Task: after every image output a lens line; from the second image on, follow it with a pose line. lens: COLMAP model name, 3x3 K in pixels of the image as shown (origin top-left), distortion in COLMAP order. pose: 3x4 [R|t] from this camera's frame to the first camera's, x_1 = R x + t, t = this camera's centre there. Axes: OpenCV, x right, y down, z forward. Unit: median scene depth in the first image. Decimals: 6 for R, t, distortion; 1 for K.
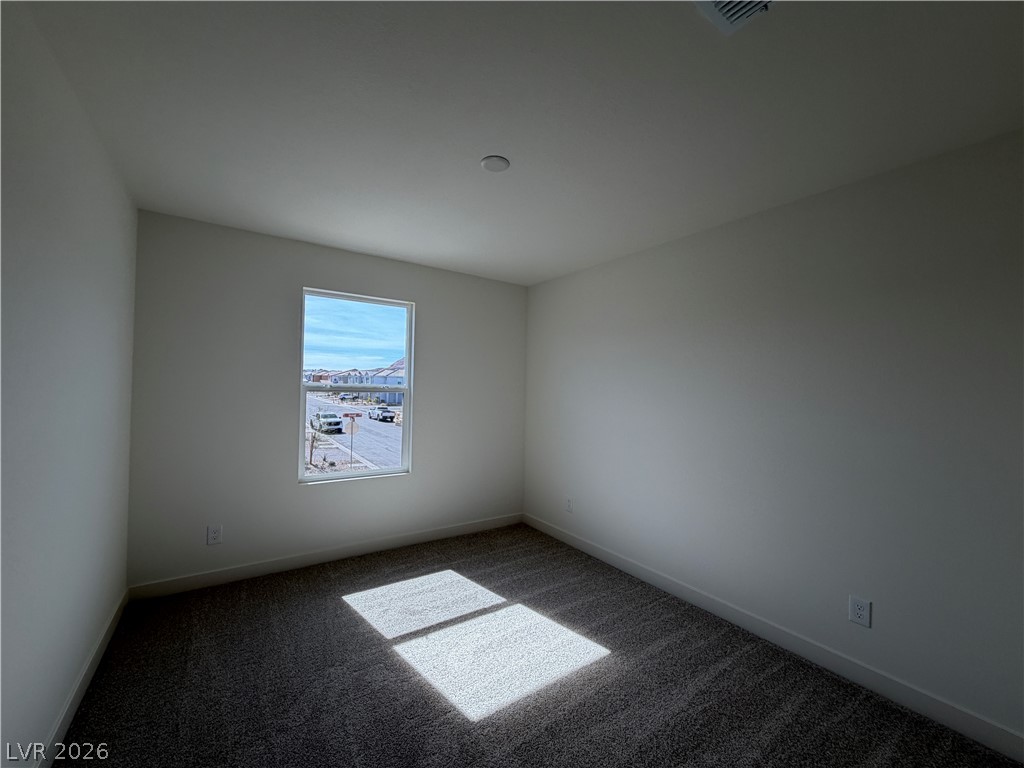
lens RADIAL K [[408.3, 0, 508.4], [0, 408.3, 384.8], [0, 0, 1]] dist [0.000226, 0.000131]
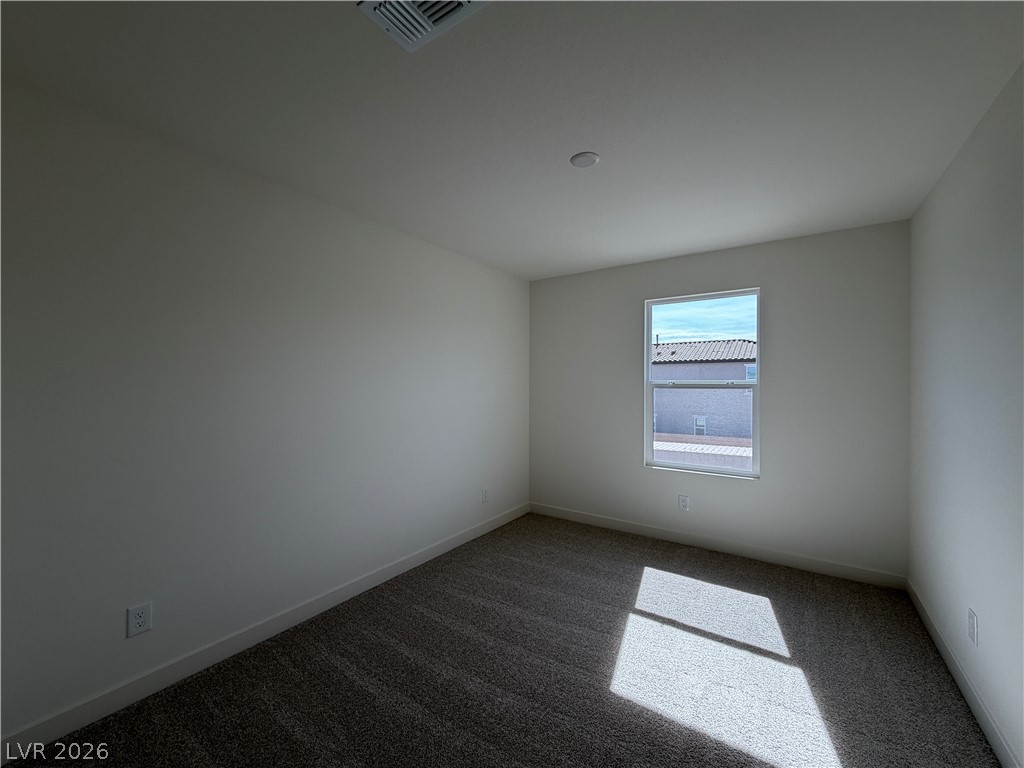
lens RADIAL K [[408.3, 0, 508.4], [0, 408.3, 384.8], [0, 0, 1]] dist [0.000226, 0.000131]
pose [[0.358858, -0.010200, -0.933337, 0.542568], [0.018620, 0.999820, -0.003768, 0.004504], [0.933207, -0.016026, 0.358983, 0.235500]]
